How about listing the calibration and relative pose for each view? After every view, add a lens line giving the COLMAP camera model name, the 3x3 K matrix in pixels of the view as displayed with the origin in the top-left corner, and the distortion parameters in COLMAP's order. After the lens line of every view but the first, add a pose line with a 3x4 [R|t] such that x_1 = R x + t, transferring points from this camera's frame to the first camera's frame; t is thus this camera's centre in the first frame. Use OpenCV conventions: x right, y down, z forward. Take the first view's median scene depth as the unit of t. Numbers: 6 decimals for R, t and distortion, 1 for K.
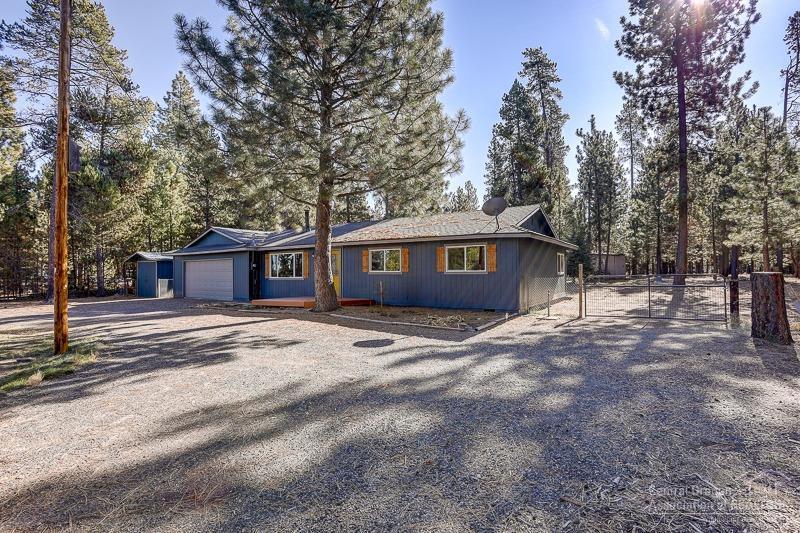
lens RADIAL K [[393.3, 0, 398.8], [0, 393.3, 269.2], [0, 0, 1]] dist [-0.047045, 0.008533]
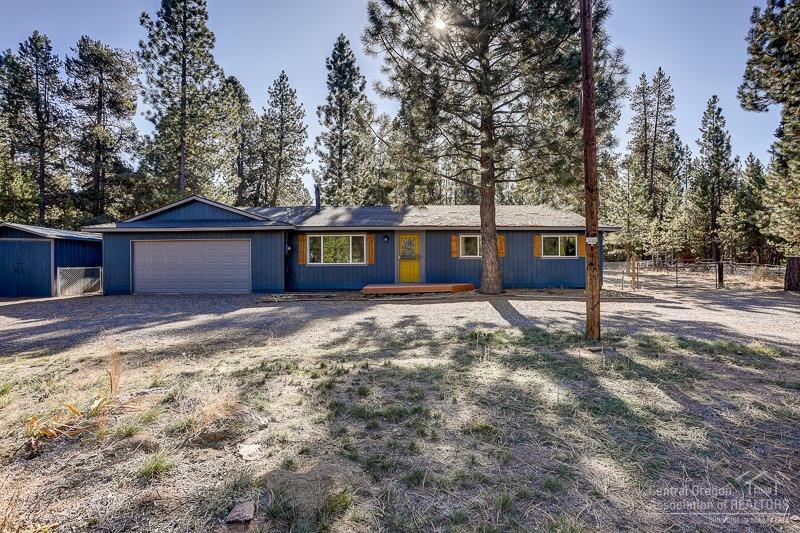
lens RADIAL K [[393.3, 0, 400.4], [0, 393.3, 265.8], [0, 0, 1]] dist [-0.047045, 0.008533]
pose [[0.820529, -0.001957, 0.571602, -0.648030], [-0.003886, 0.999952, 0.009002, 0.017856], [-0.571592, -0.009608, 0.820482, 0.201734]]
